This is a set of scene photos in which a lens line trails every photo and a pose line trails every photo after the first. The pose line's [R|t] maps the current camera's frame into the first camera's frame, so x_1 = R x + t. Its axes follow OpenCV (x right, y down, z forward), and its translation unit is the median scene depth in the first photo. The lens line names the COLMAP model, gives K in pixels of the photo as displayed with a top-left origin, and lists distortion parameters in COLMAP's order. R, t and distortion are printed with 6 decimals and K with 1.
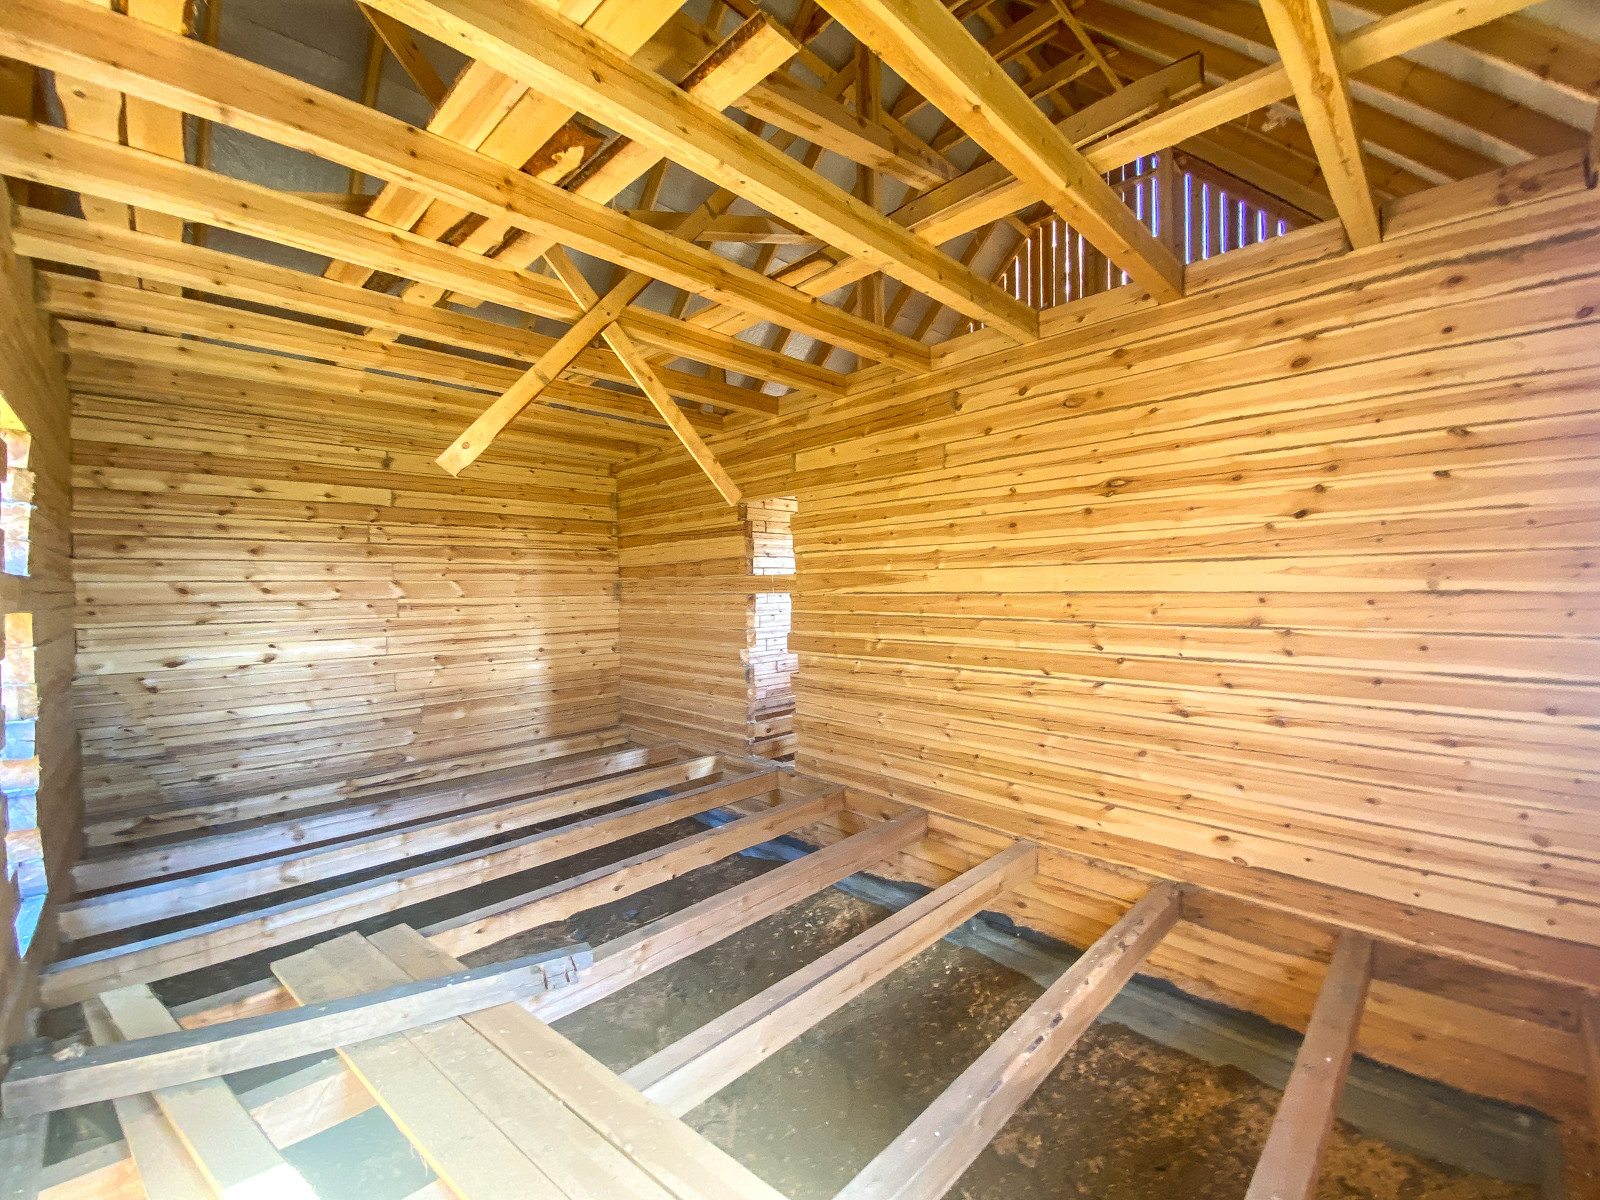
lens RADIAL K [[641.1, 0, 802.1], [0, 641.1, 607.8], [0, 0, 1]] dist [0.030922, -0.025368]
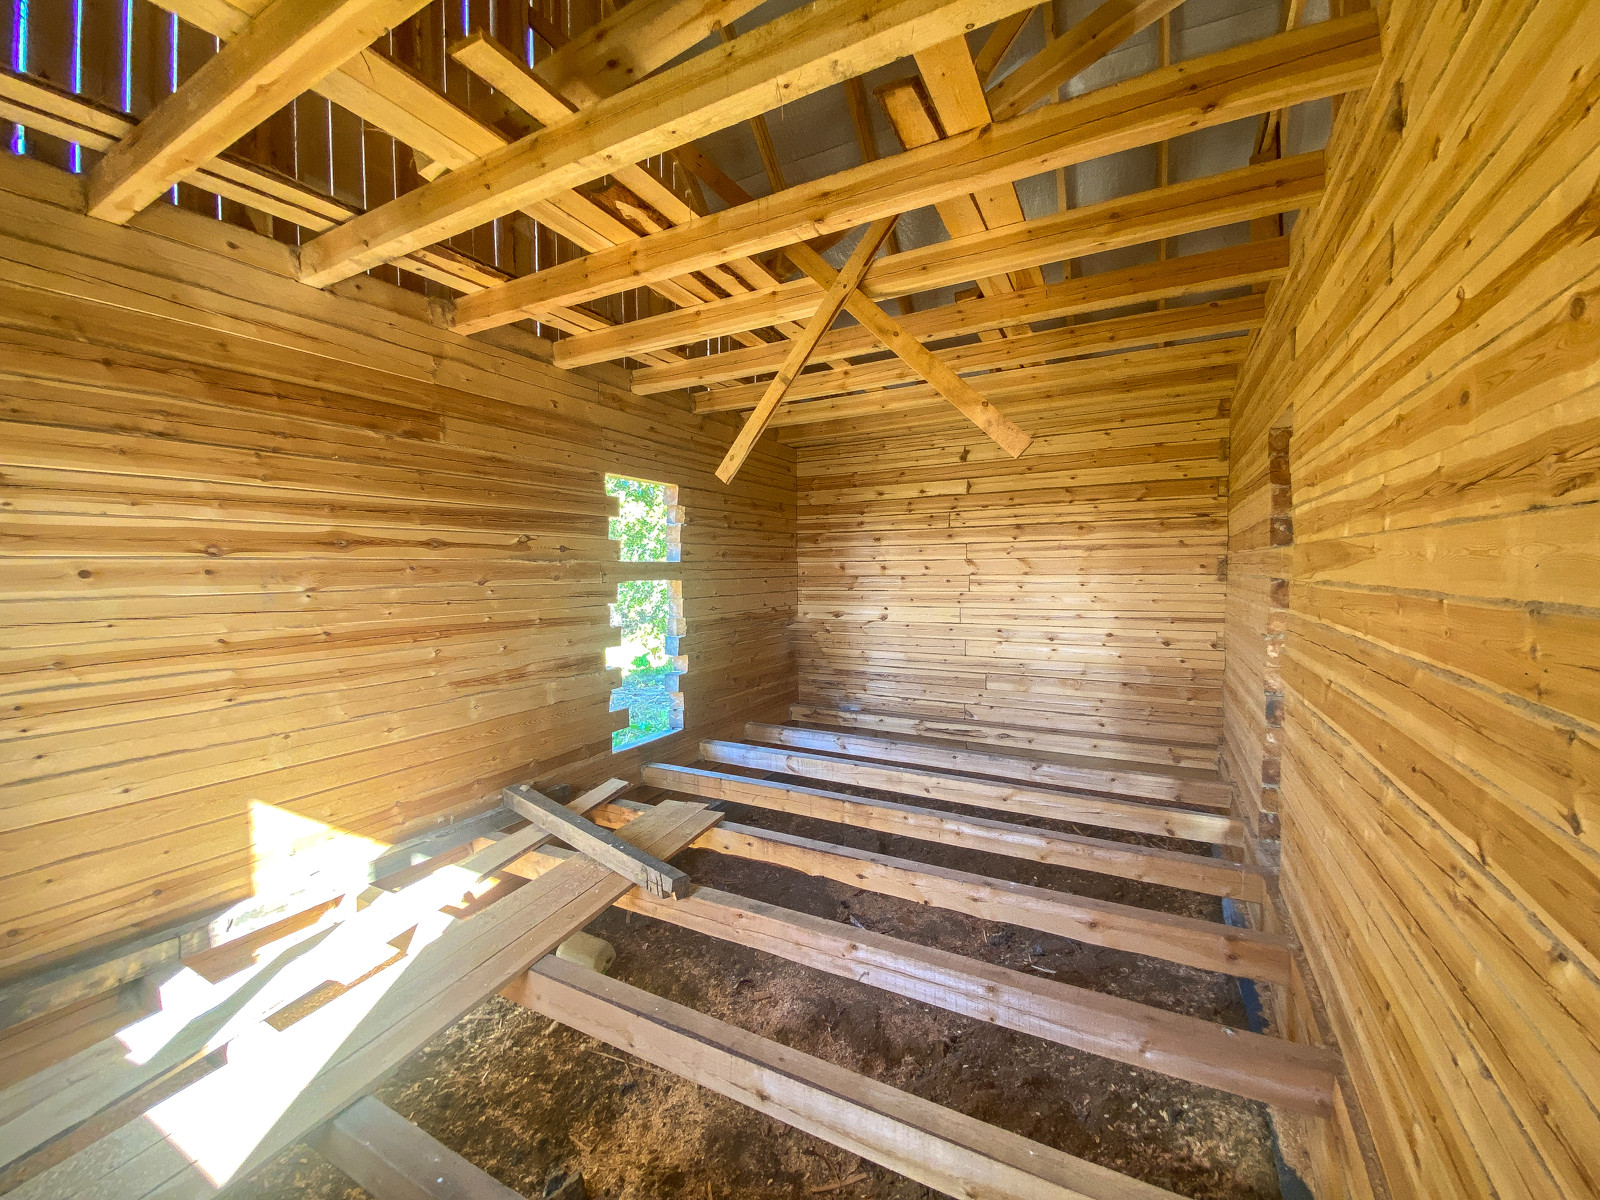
lens RADIAL K [[649.5, 0, 804.7], [0, 649.5, 607.5], [0, 0, 1]] dist [0.033654, -0.000092]
pose [[0.292595, 0.067615, -0.953843, 0.386864], [-0.025835, 0.997692, 0.062799, -0.021637], [0.955887, 0.006268, 0.293667, 0.390822]]
